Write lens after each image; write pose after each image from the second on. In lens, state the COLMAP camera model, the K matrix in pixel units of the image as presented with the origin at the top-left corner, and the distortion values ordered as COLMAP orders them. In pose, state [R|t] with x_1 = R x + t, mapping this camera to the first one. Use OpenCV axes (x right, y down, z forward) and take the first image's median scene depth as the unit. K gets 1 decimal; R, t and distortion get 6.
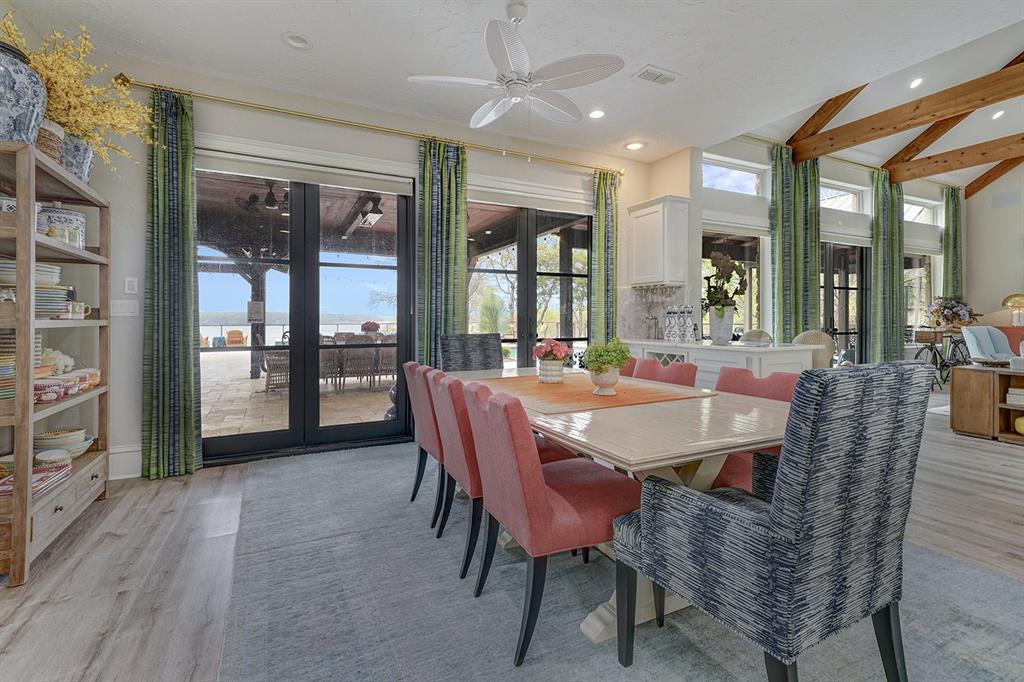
lens RADIAL K [[465.7, 0, 507.6], [0, 465.7, 320.2], [0, 0, 1]] dist [0.005693, 0.001230]
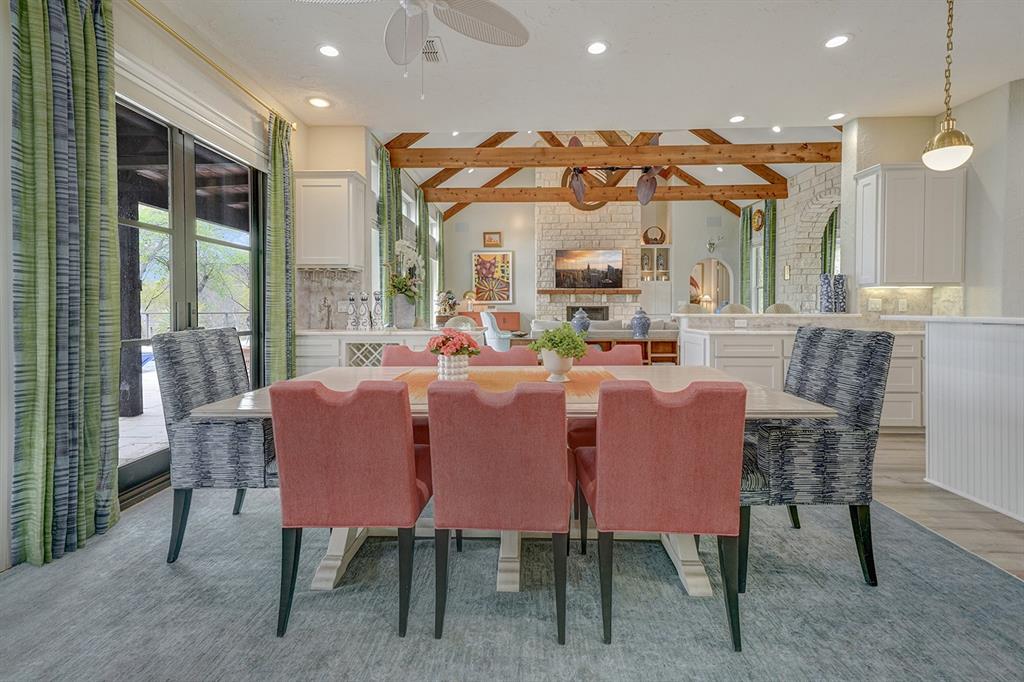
lens RADIAL K [[465.7, 0, 504.1], [0, 465.7, 318.6], [0, 0, 1]] dist [0.005693, 0.001230]
pose [[0.464500, -0.023206, 0.885269, -0.300058], [0.004818, 0.999708, 0.023678, 0.001547], [-0.885560, -0.006733, 0.464476, 0.274612]]
